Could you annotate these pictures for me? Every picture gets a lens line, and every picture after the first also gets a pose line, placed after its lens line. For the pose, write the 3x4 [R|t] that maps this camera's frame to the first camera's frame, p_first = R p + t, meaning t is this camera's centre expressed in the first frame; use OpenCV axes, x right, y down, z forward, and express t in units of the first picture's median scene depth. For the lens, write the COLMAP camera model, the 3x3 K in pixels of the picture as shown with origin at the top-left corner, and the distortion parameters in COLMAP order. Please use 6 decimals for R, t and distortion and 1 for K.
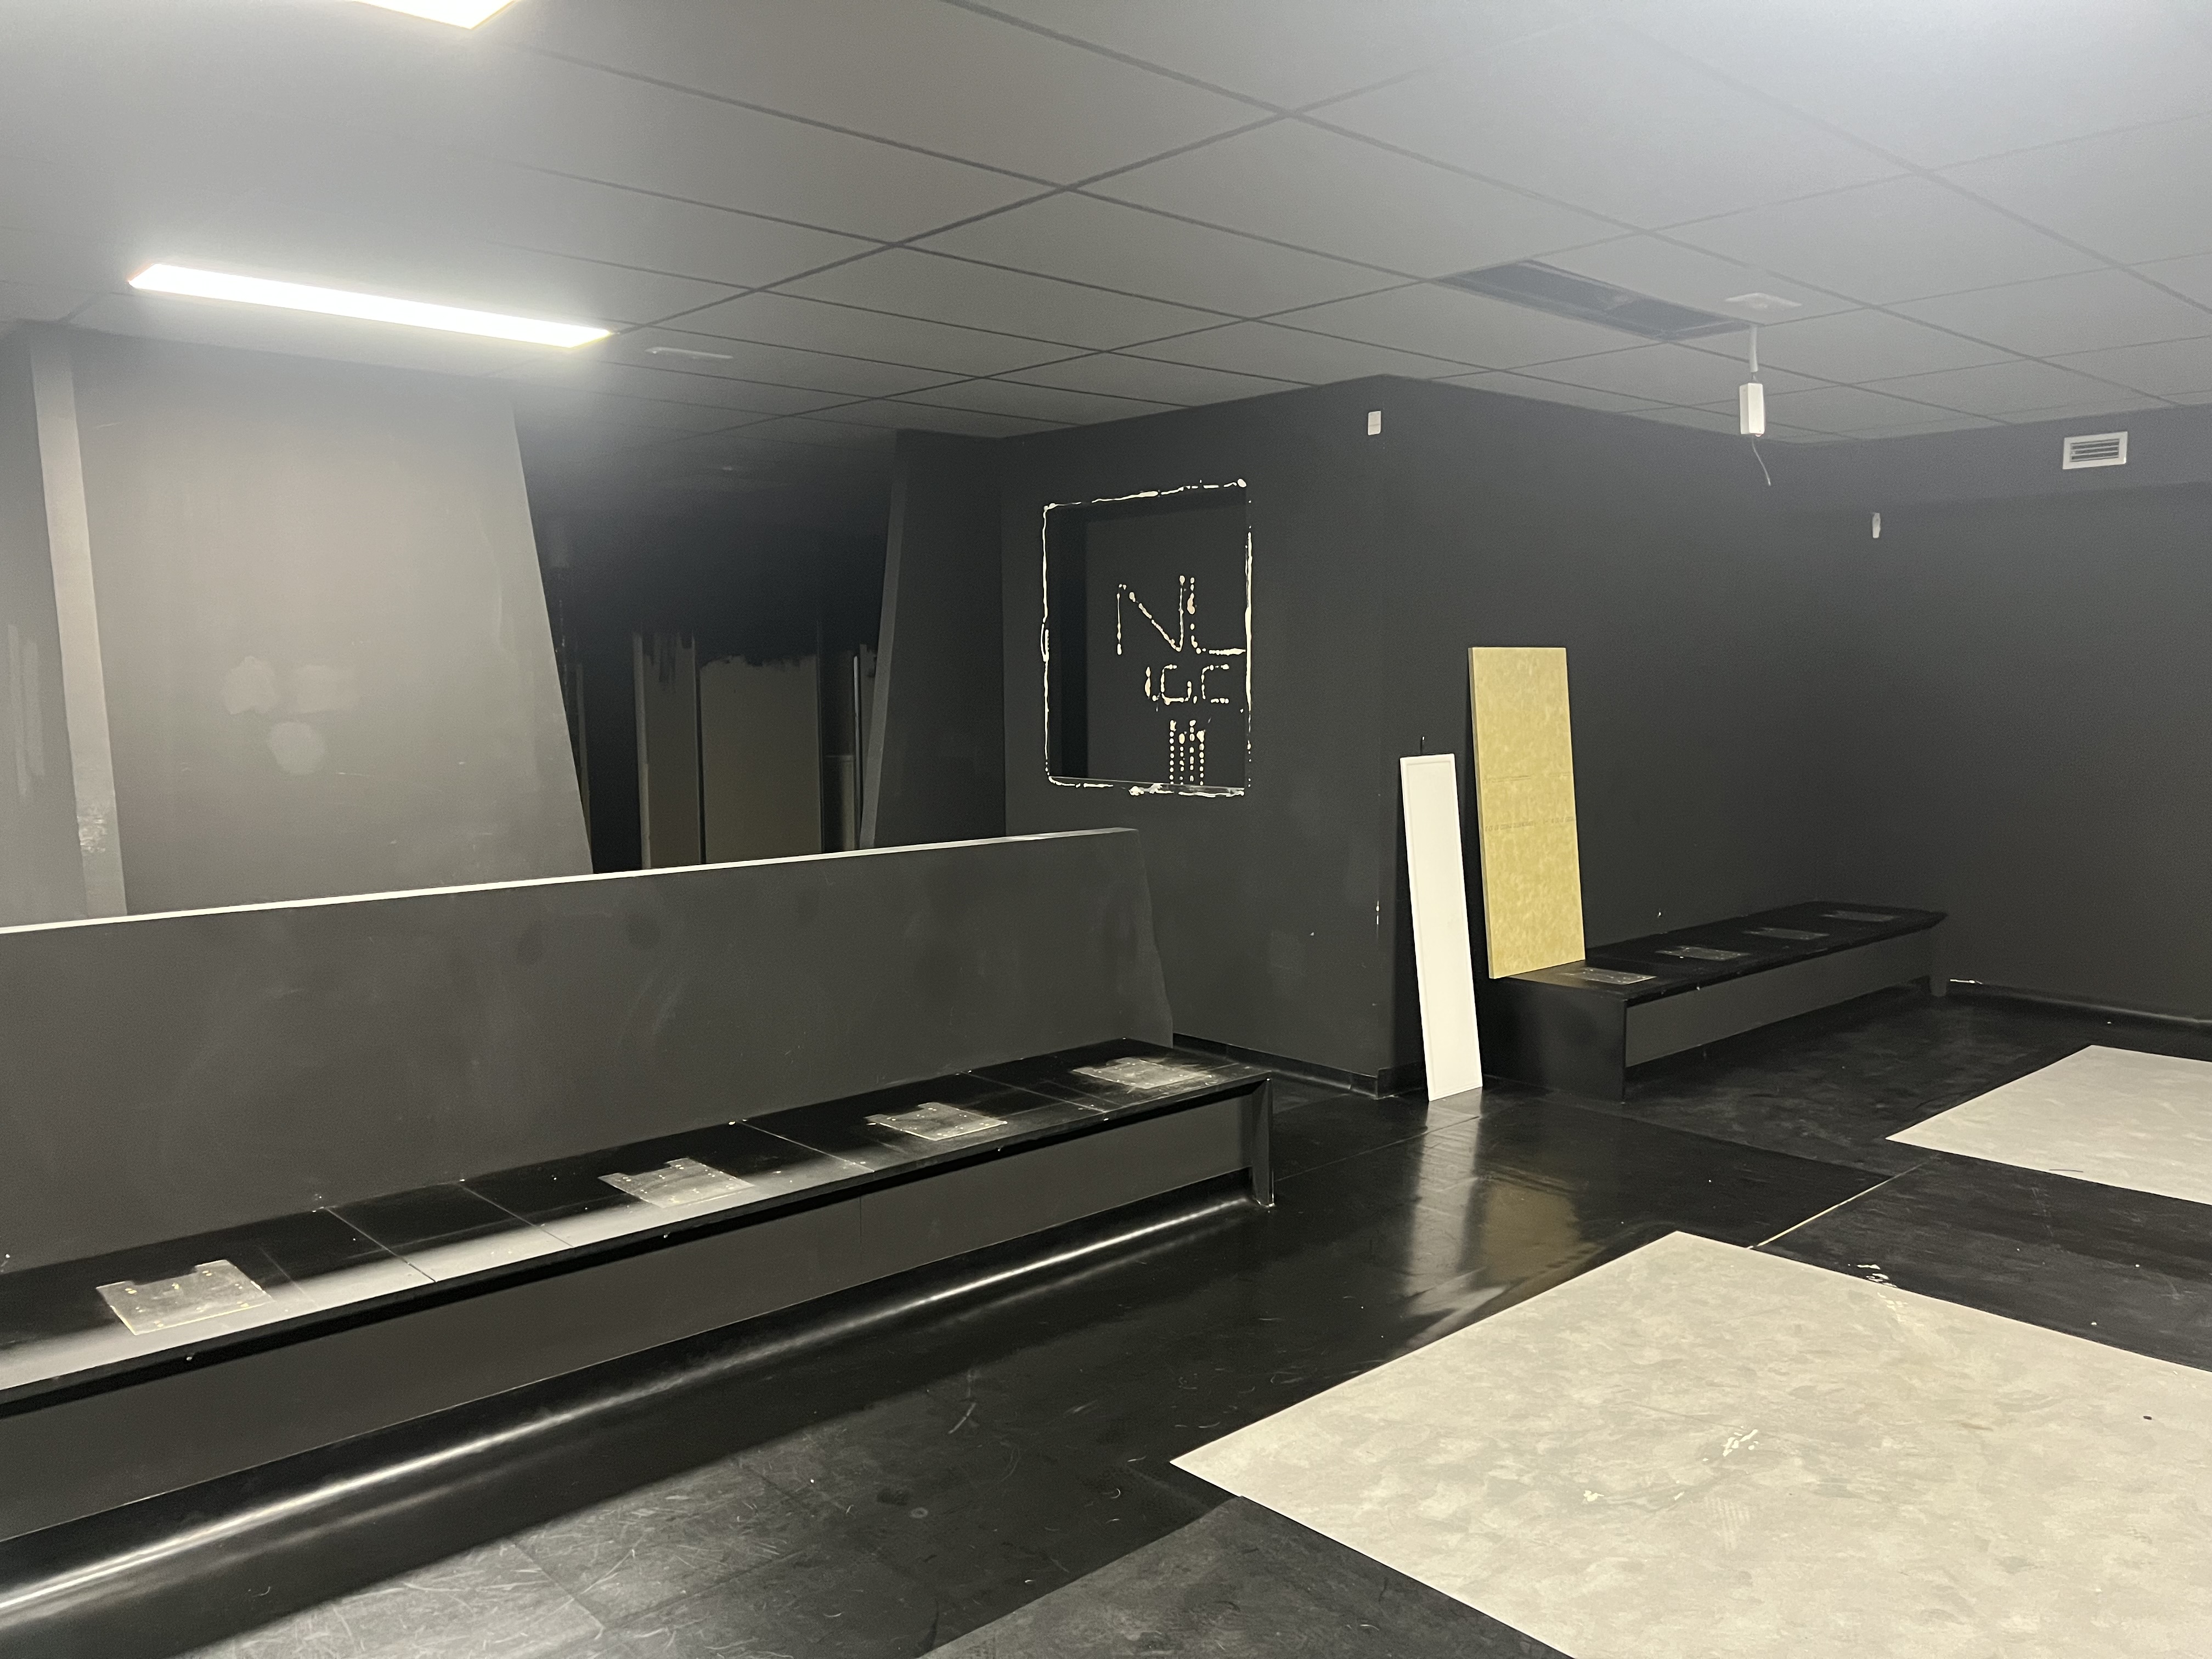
lens RADIAL K [[1662.7, 0, 1108.7], [0, 1662.7, 845.7], [0, 0, 1]] dist [0.057027, -0.059304]
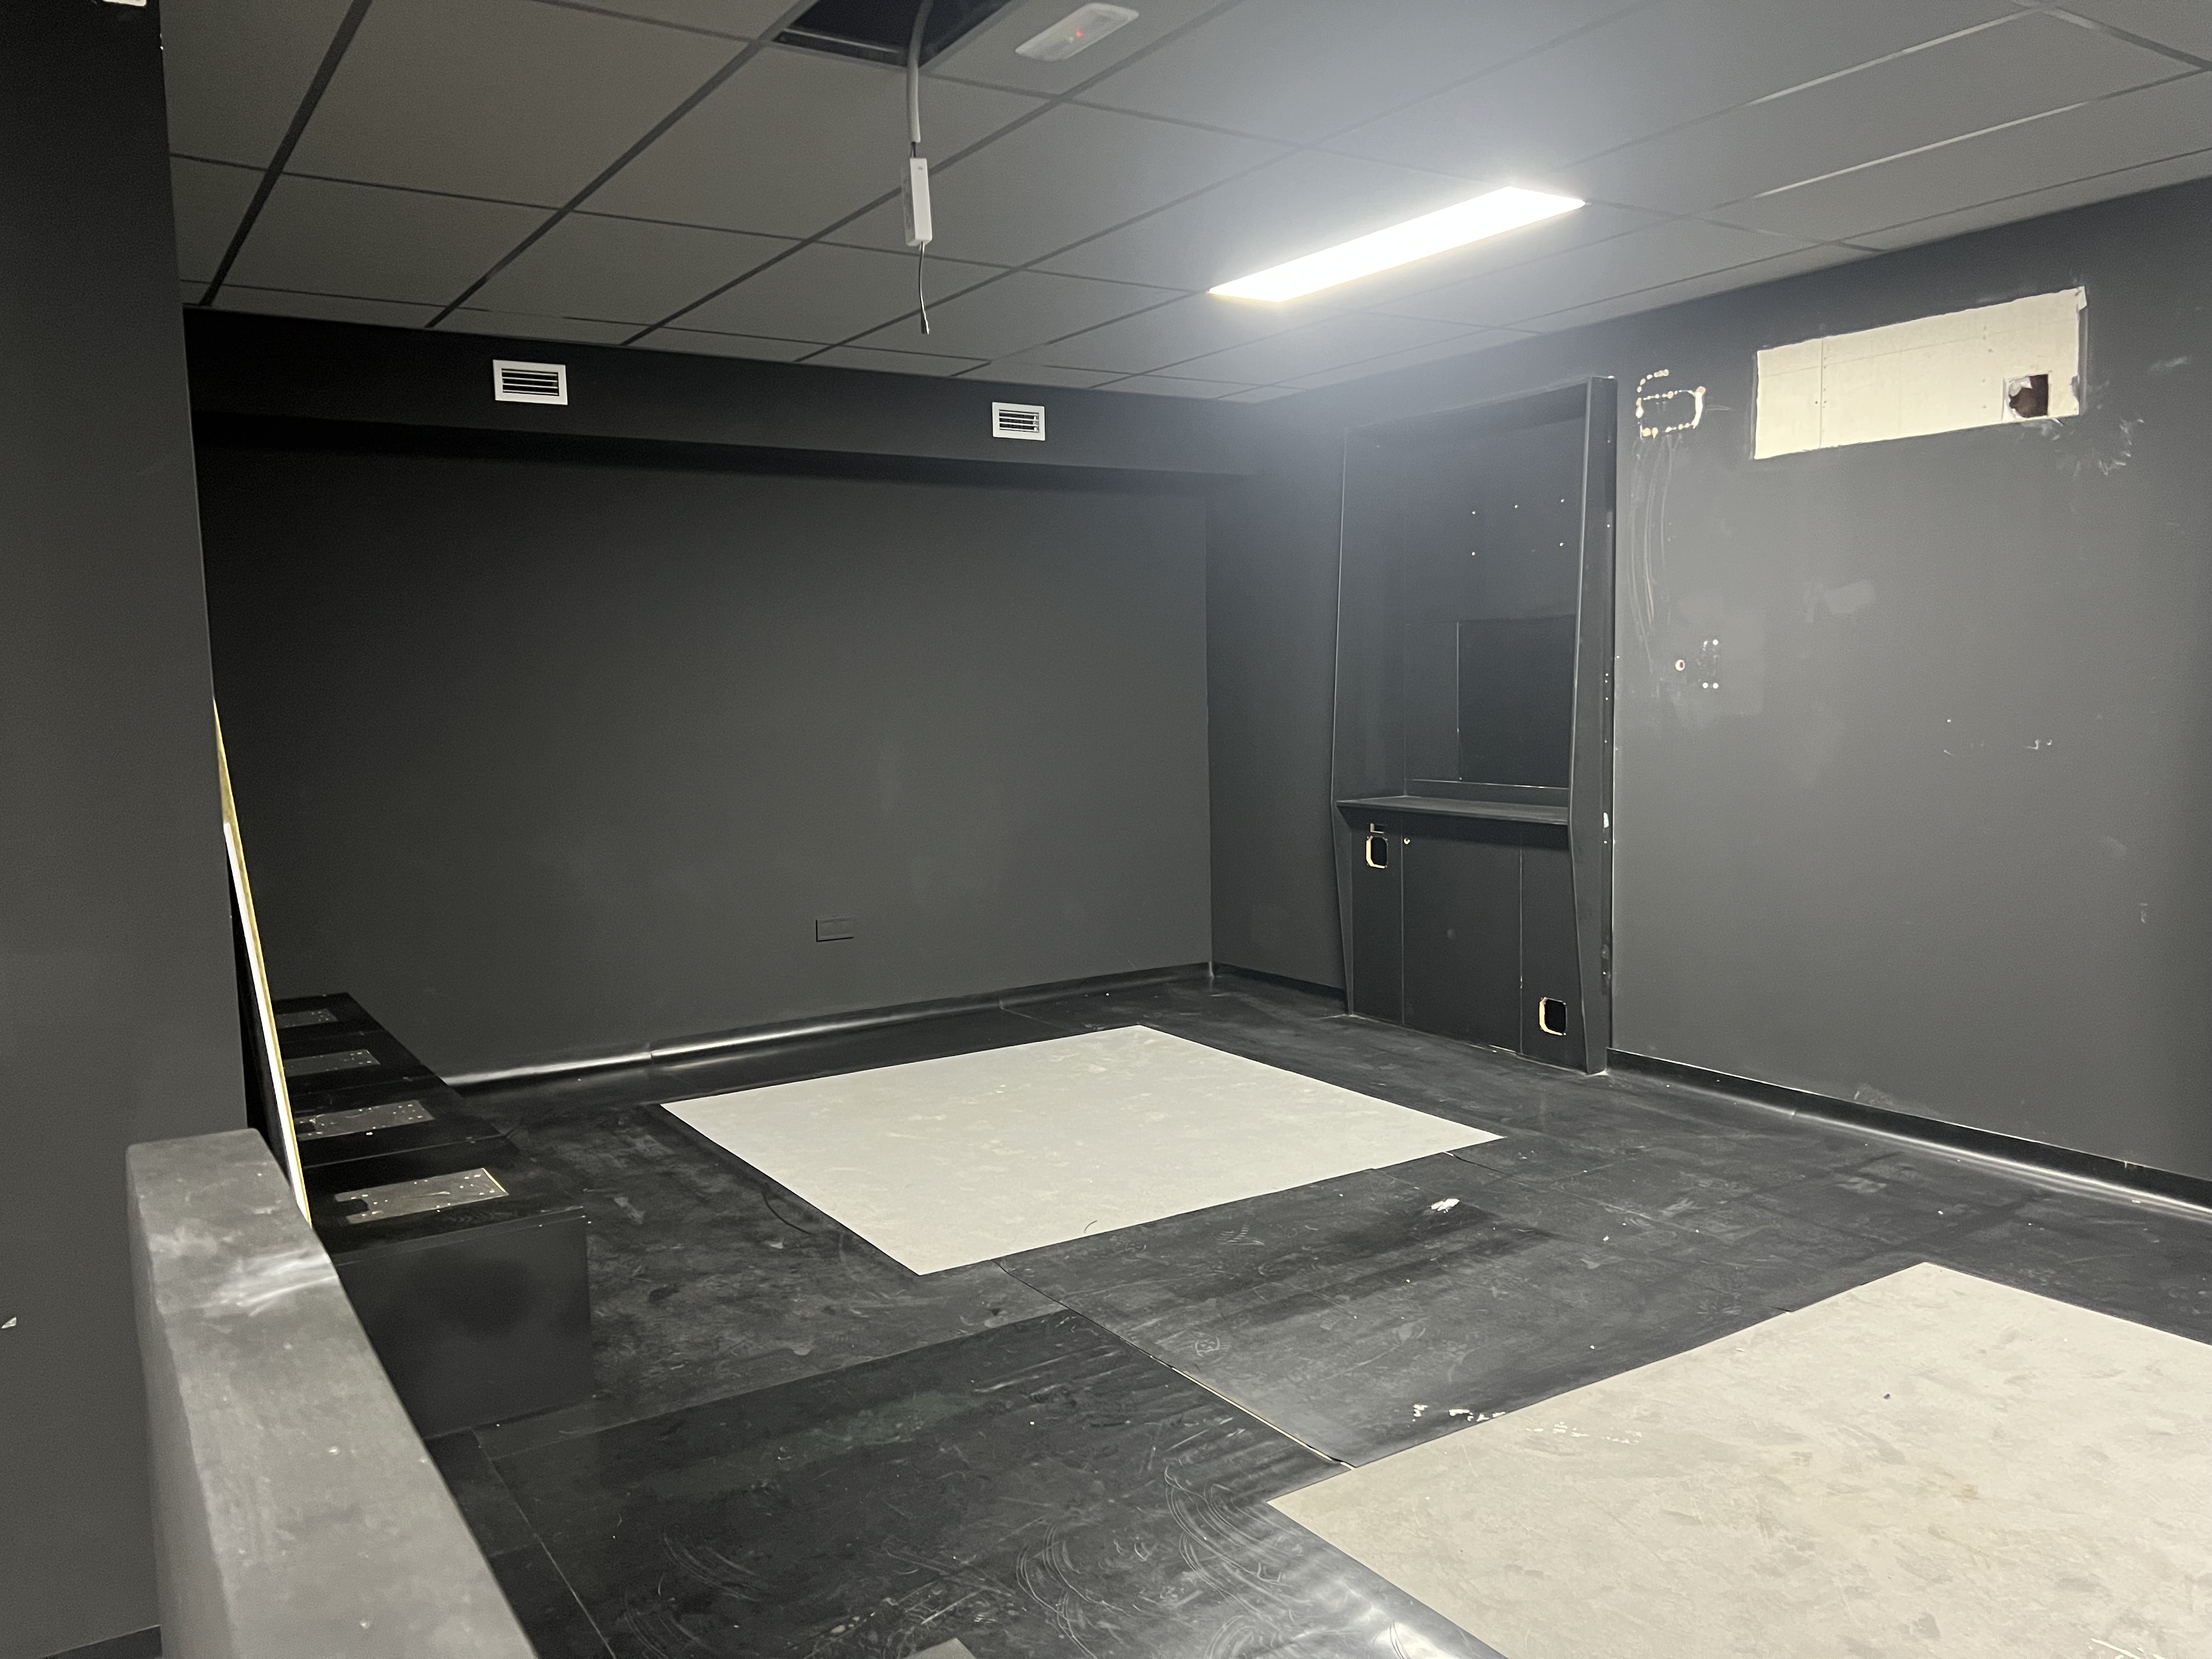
lens RADIAL K [[1662.7, 0, 1111.3], [0, 1662.7, 835.8], [0, 0, 1]] dist [0.057027, -0.059304]
pose [[0.163813, -0.091378, 0.982250, -0.180513], [0.121363, 0.990004, 0.071859, -0.046582], [-0.978998, 0.107437, 0.173265, 0.638970]]
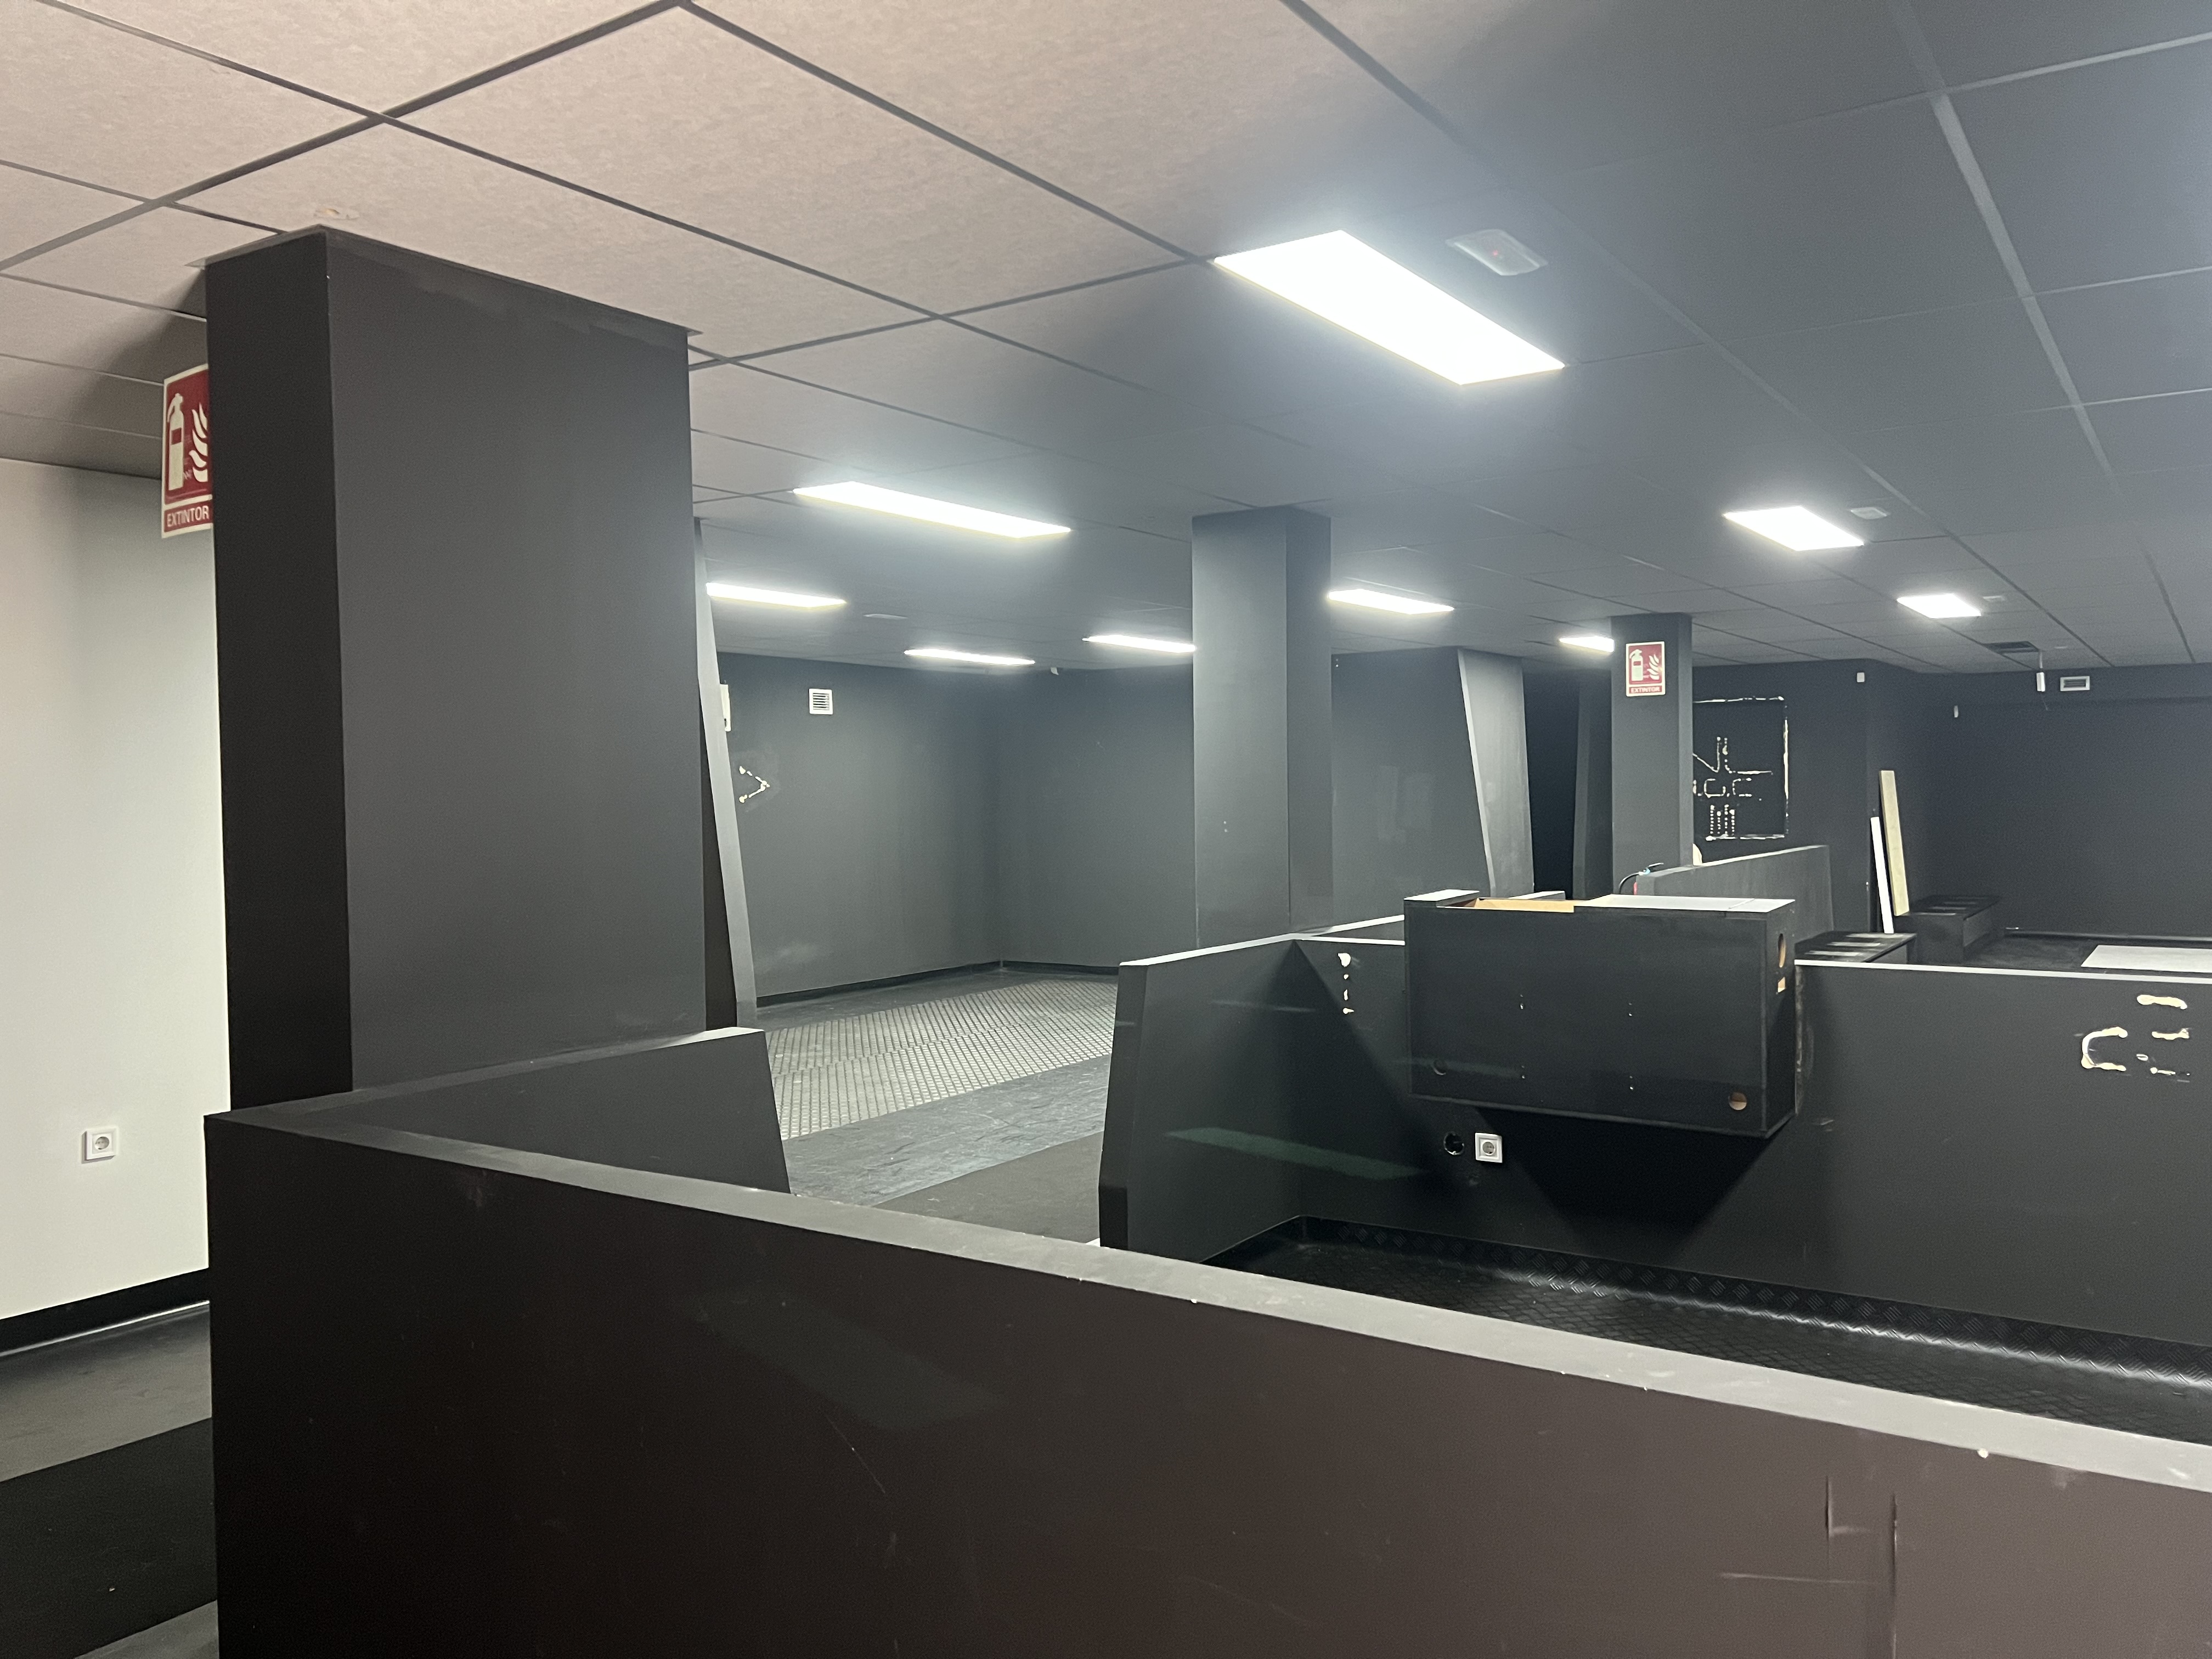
lens RADIAL K [[1662.7, 0, 1109.2], [0, 1662.7, 827.0], [0, 0, 1]] dist [0.057027, -0.059304]
pose [[0.972655, -0.011578, 0.231967, -1.255139], [0.029972, 0.996663, -0.075927, 0.094675], [-0.230314, 0.080804, 0.969756, -0.917938]]
